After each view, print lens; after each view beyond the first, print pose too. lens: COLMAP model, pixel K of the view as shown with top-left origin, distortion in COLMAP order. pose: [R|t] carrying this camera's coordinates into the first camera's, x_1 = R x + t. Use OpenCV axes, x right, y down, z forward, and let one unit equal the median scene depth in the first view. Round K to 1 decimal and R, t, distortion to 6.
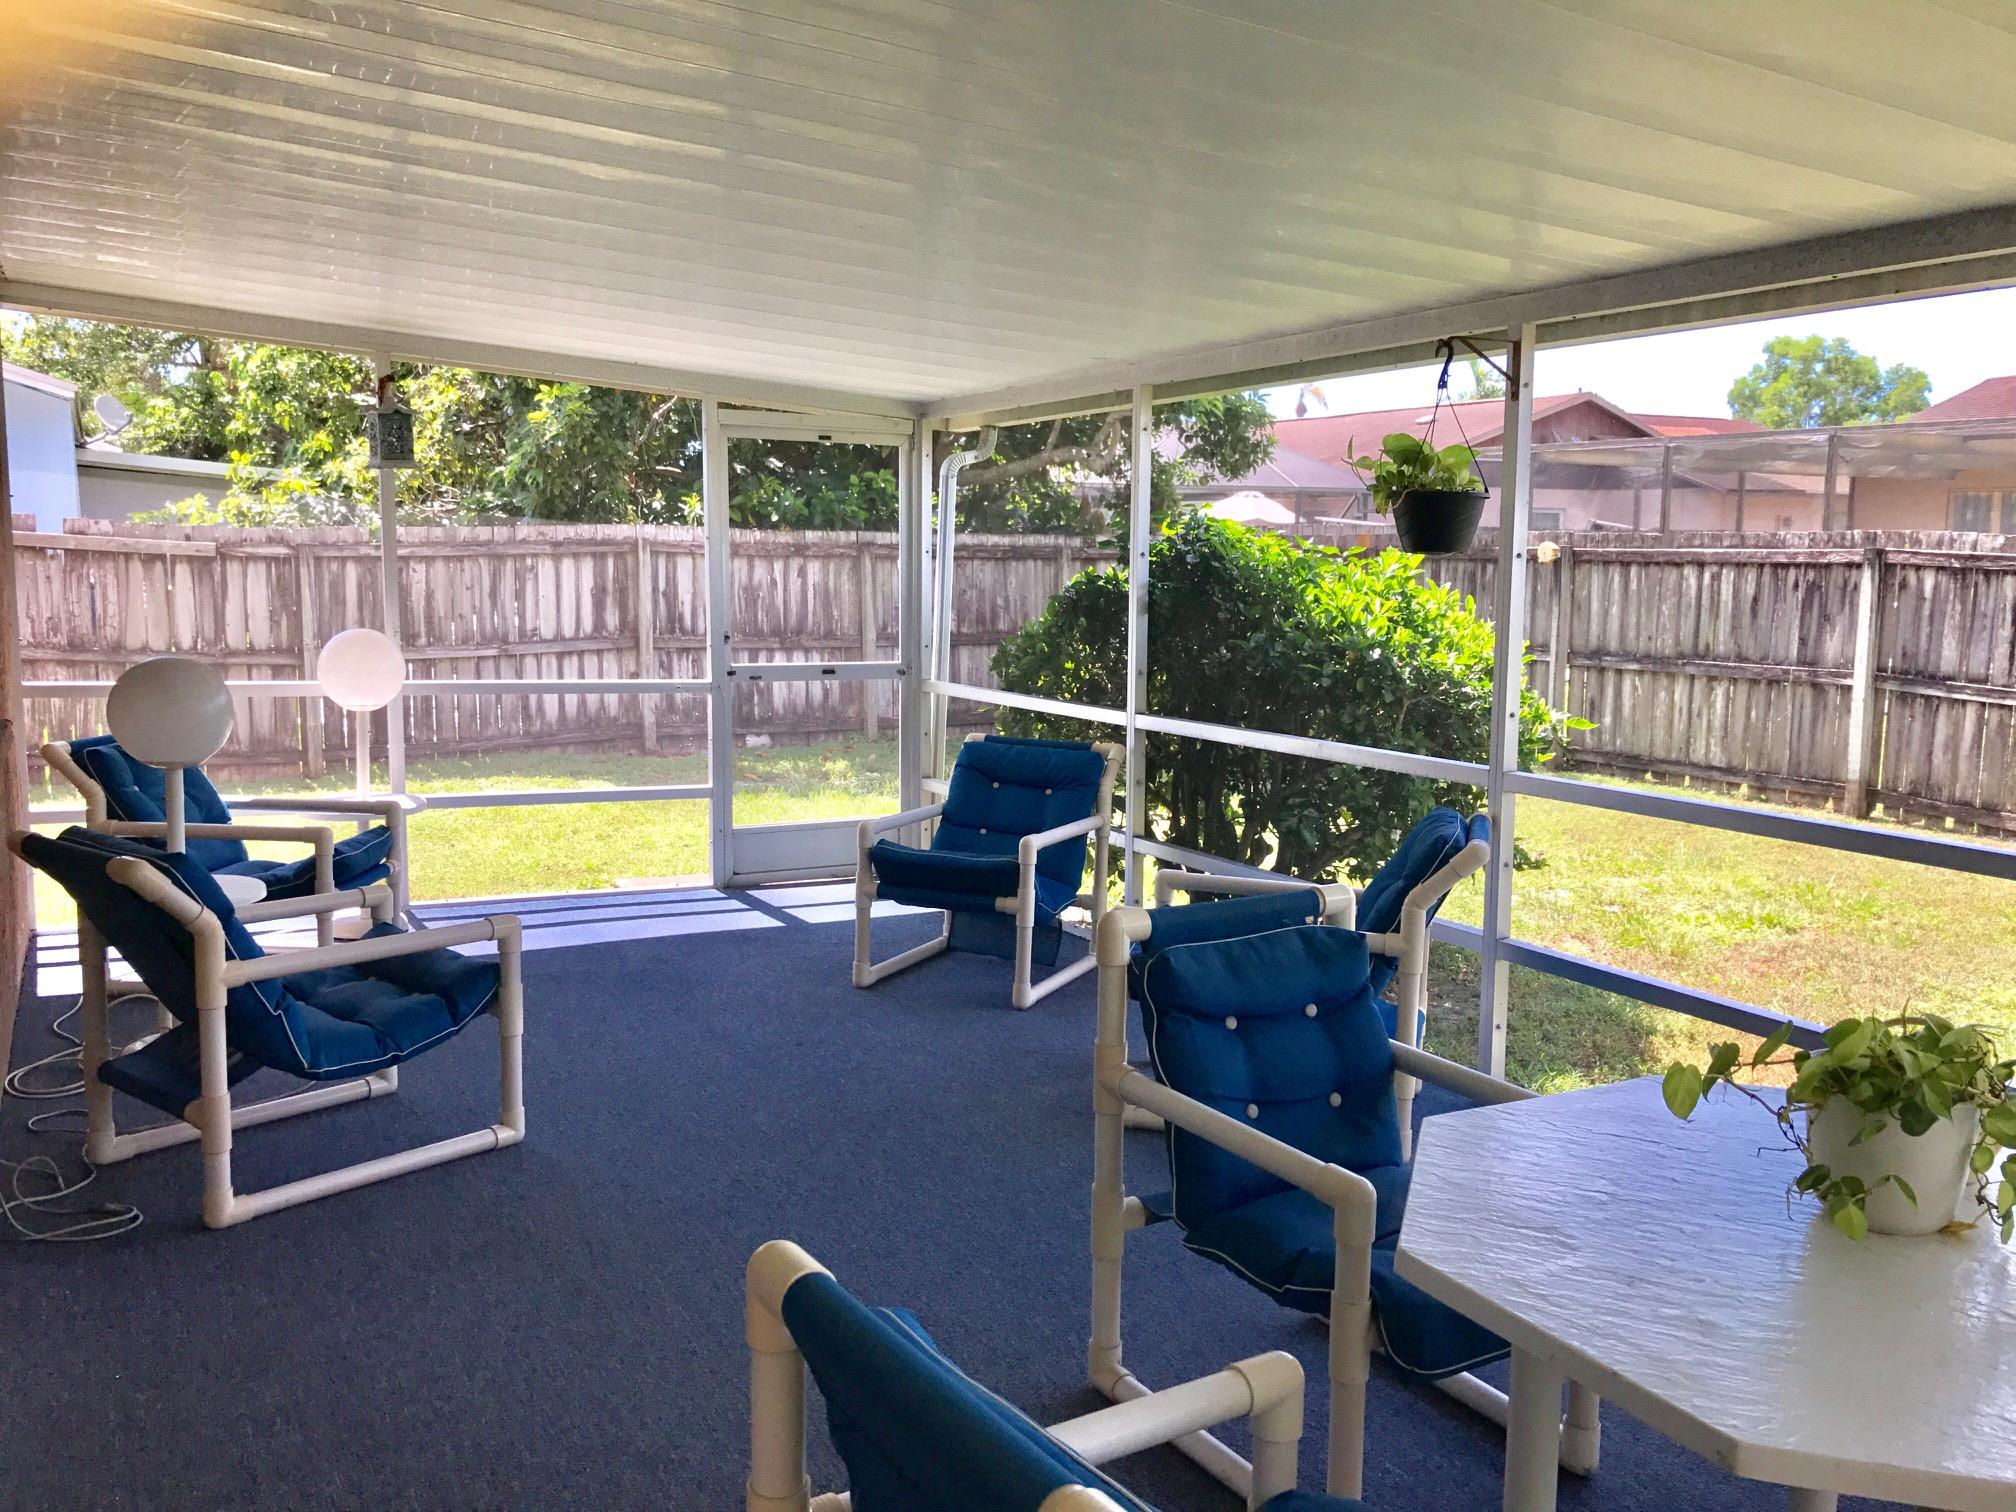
lens RADIAL K [[1677.0, 0, 1008.4], [0, 1677.0, 755.6], [0, 0, 1]] dist [0.054256, -0.072989]
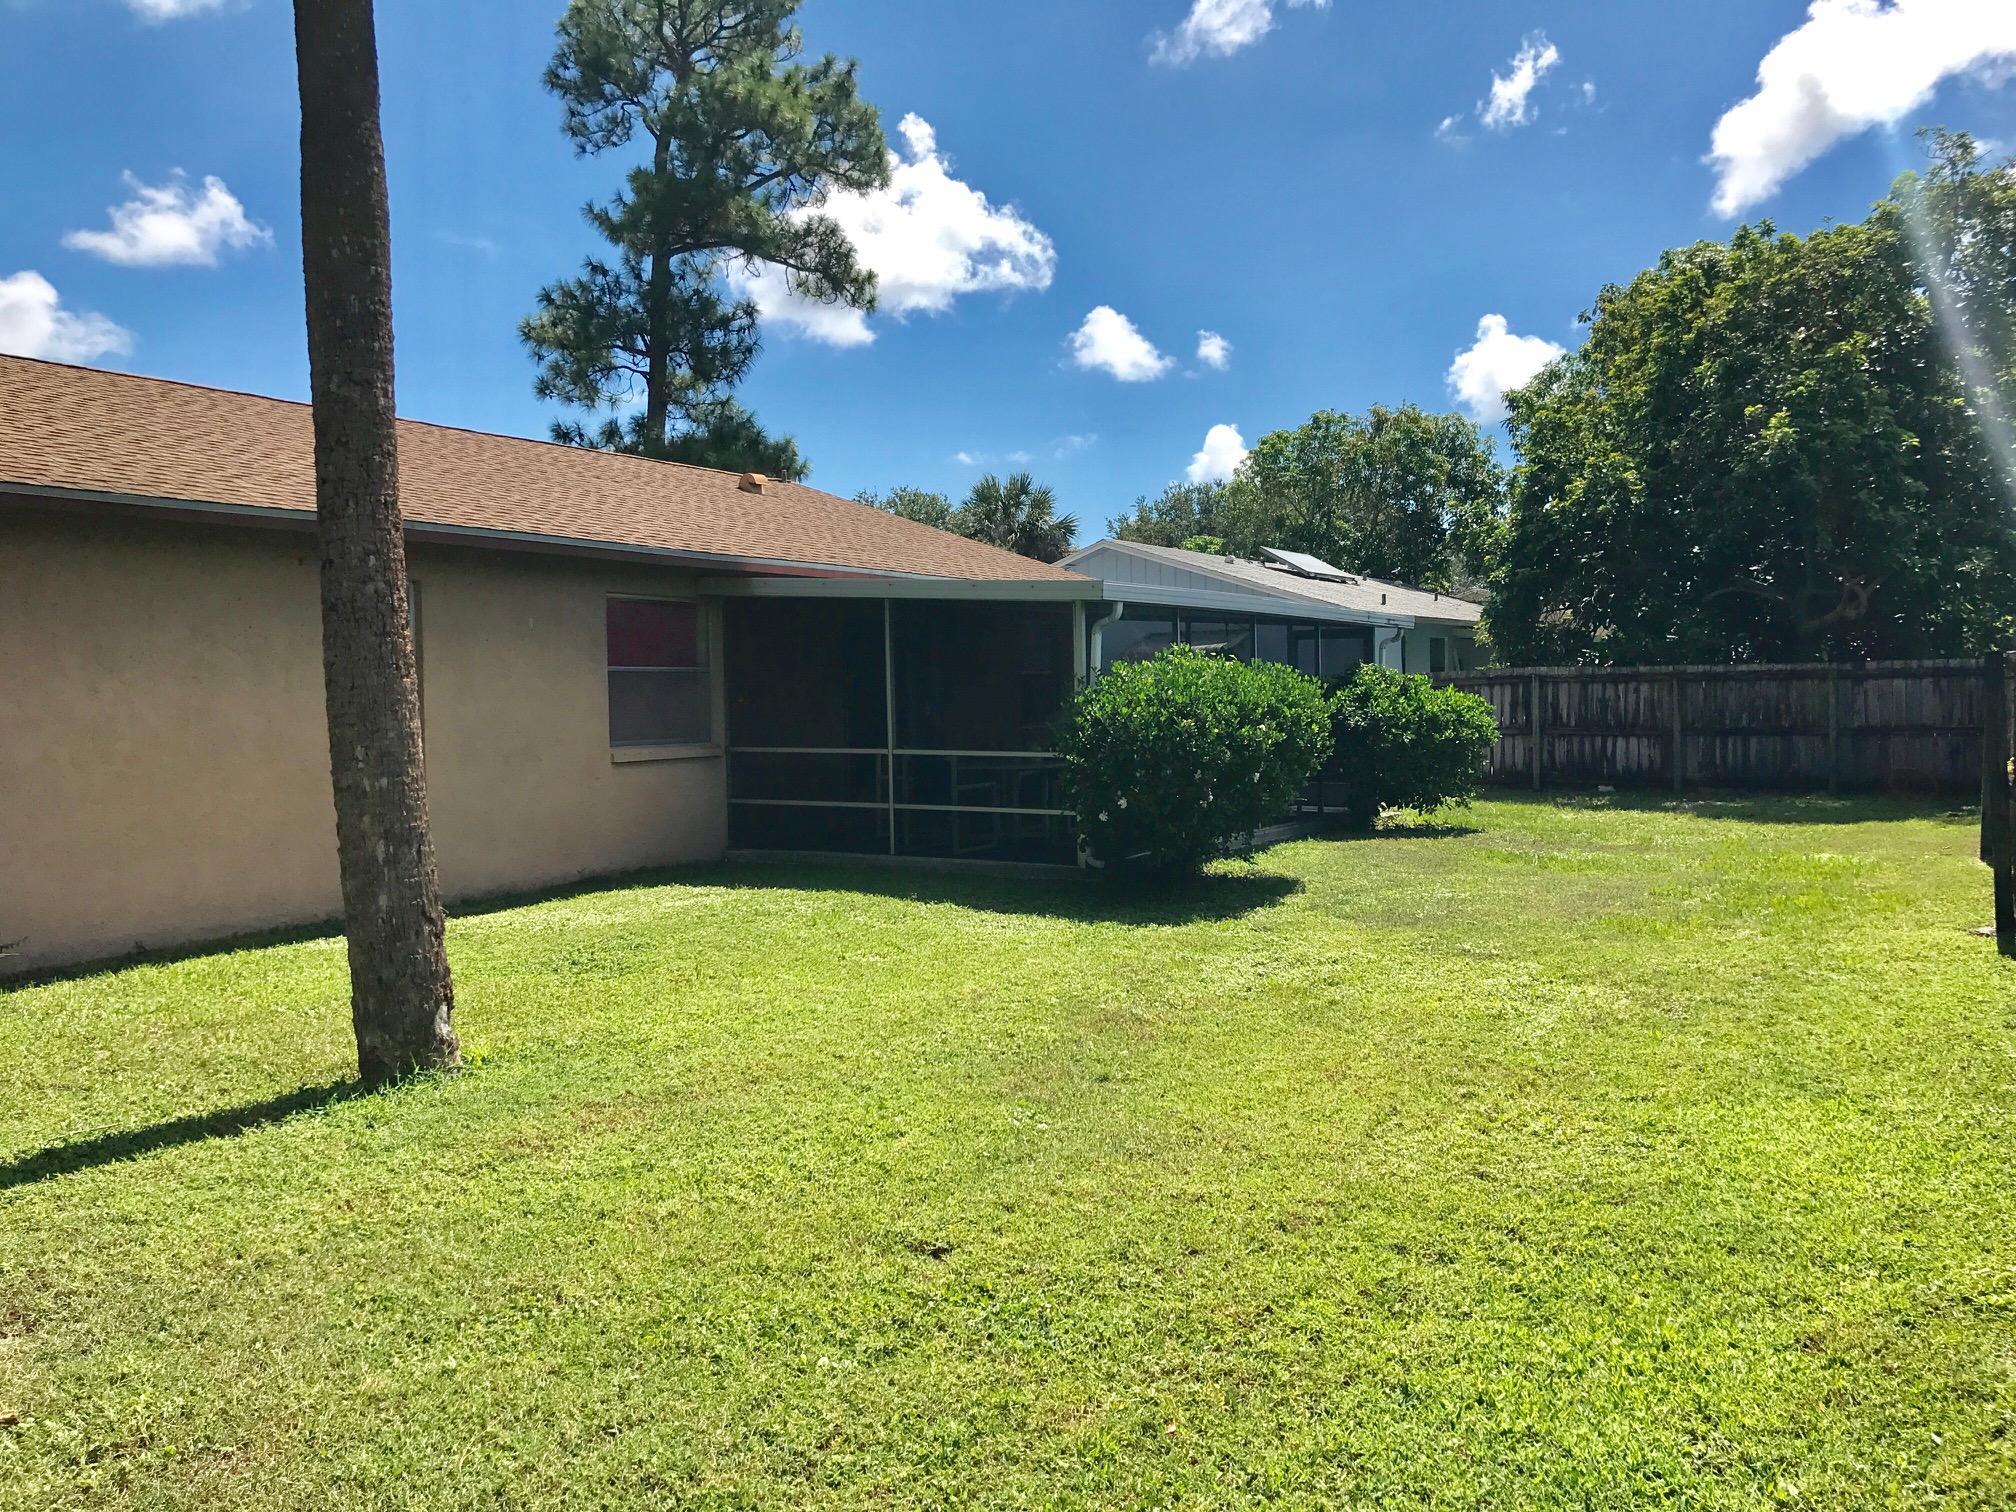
lens RADIAL K [[1677.0, 0, 1007.5], [0, 1677.0, 725.6], [0, 0, 1]] dist [0.054256, -0.072989]
pose [[0.521143, 0.001376, -0.853468, 1.004266], [-0.076845, 0.996013, -0.045317, 0.052426], [0.850003, 0.089201, 0.519171, -0.423903]]
